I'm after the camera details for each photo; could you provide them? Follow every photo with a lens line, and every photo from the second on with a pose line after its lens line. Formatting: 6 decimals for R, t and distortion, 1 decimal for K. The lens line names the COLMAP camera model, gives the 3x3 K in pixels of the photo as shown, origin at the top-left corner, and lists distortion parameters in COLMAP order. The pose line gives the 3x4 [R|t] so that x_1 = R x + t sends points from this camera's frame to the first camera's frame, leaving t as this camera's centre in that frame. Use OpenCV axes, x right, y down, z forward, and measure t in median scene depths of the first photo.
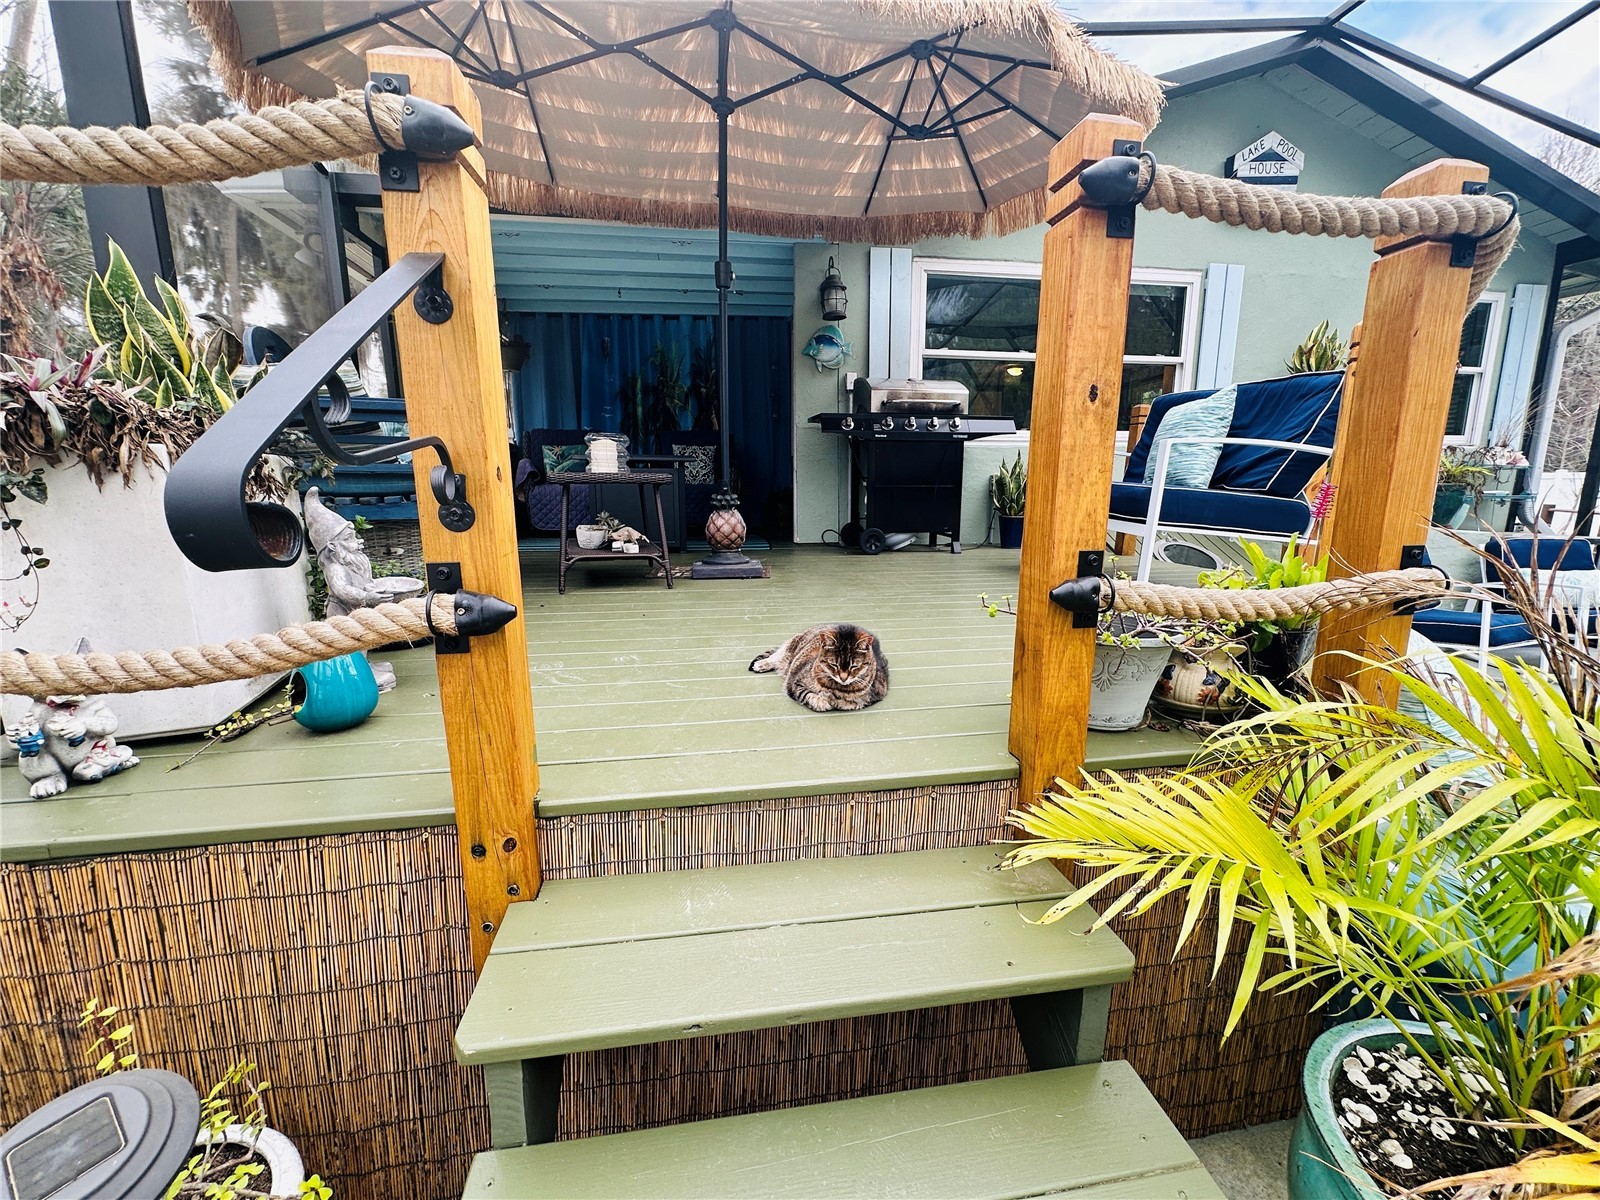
lens RADIAL K [[641.9, 0, 806.5], [0, 641.9, 605.6], [0, 0, 1]] dist [-0.003263, 0.000219]
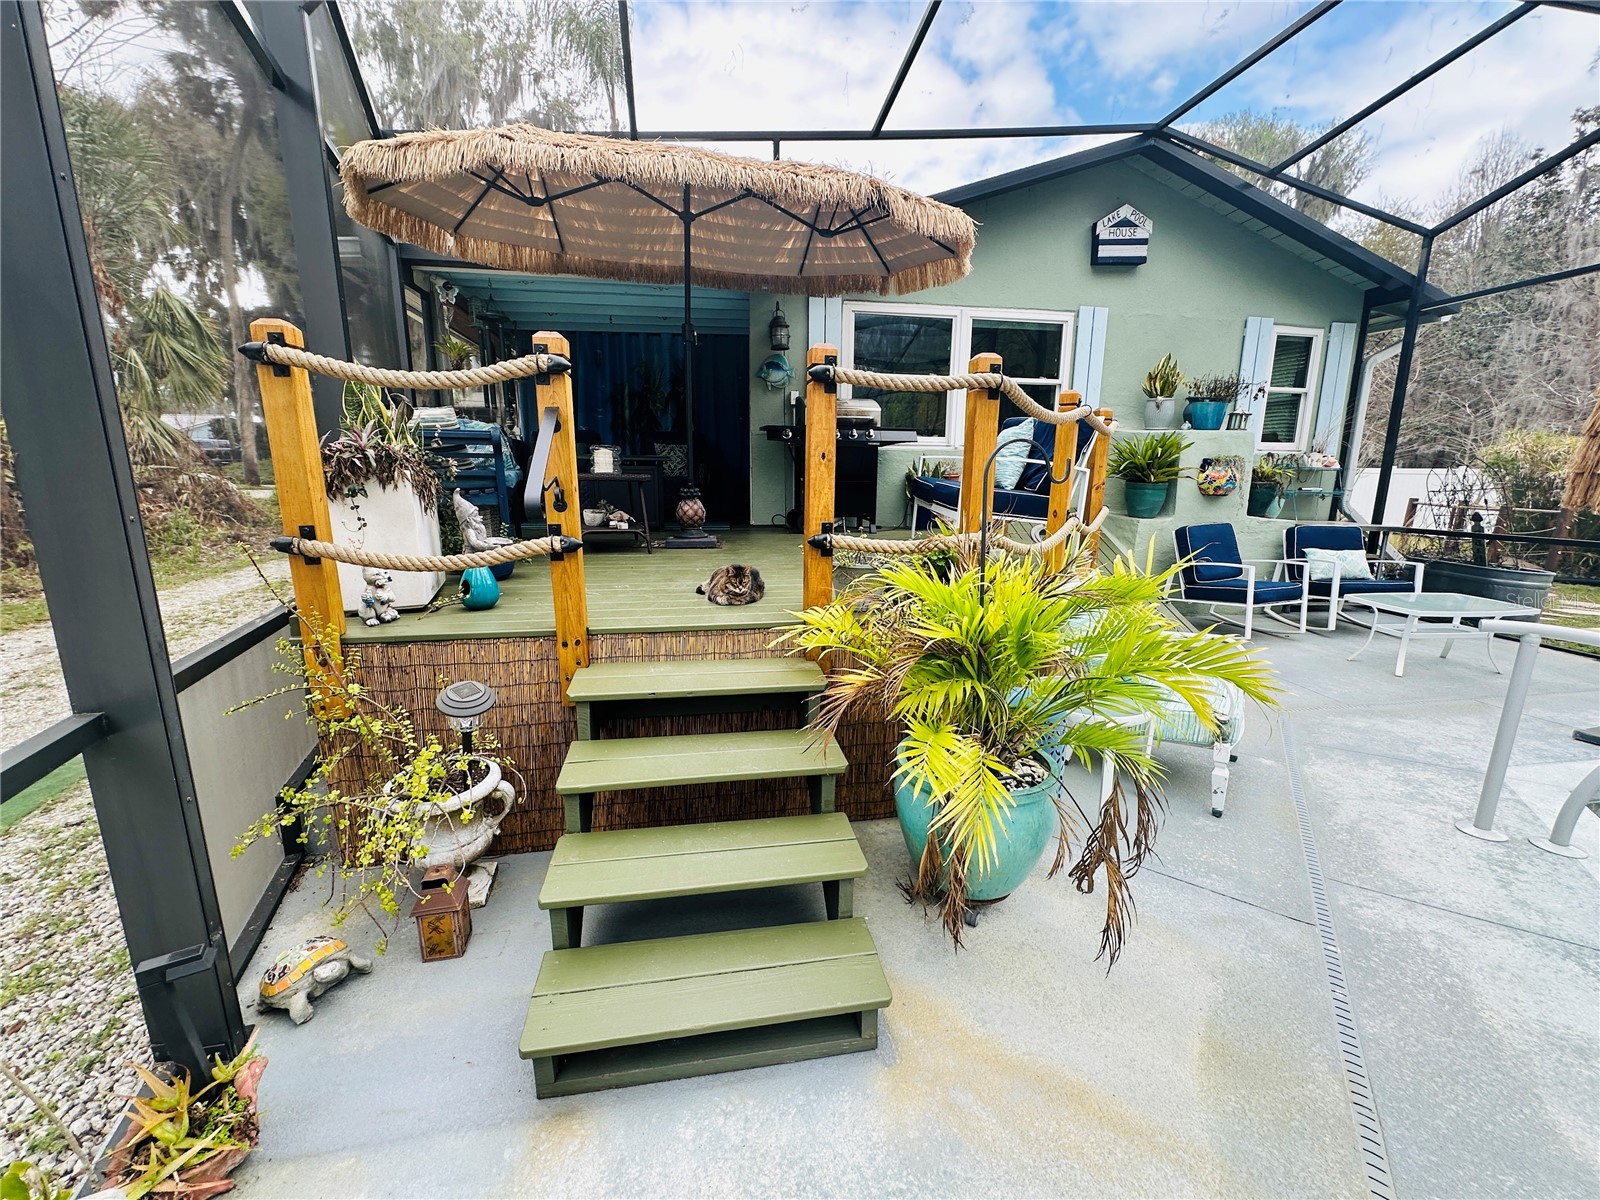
lens RADIAL K [[641.9, 0, 806.5], [0, 641.9, 605.6], [0, 0, 1]] dist [-0.003263, 0.000219]
pose [[0.999762, 0.005274, 0.021178, 0.084649], [-0.005734, 0.999747, 0.021739, 0.043395], [-0.021058, -0.021855, 0.999539, -0.349810]]
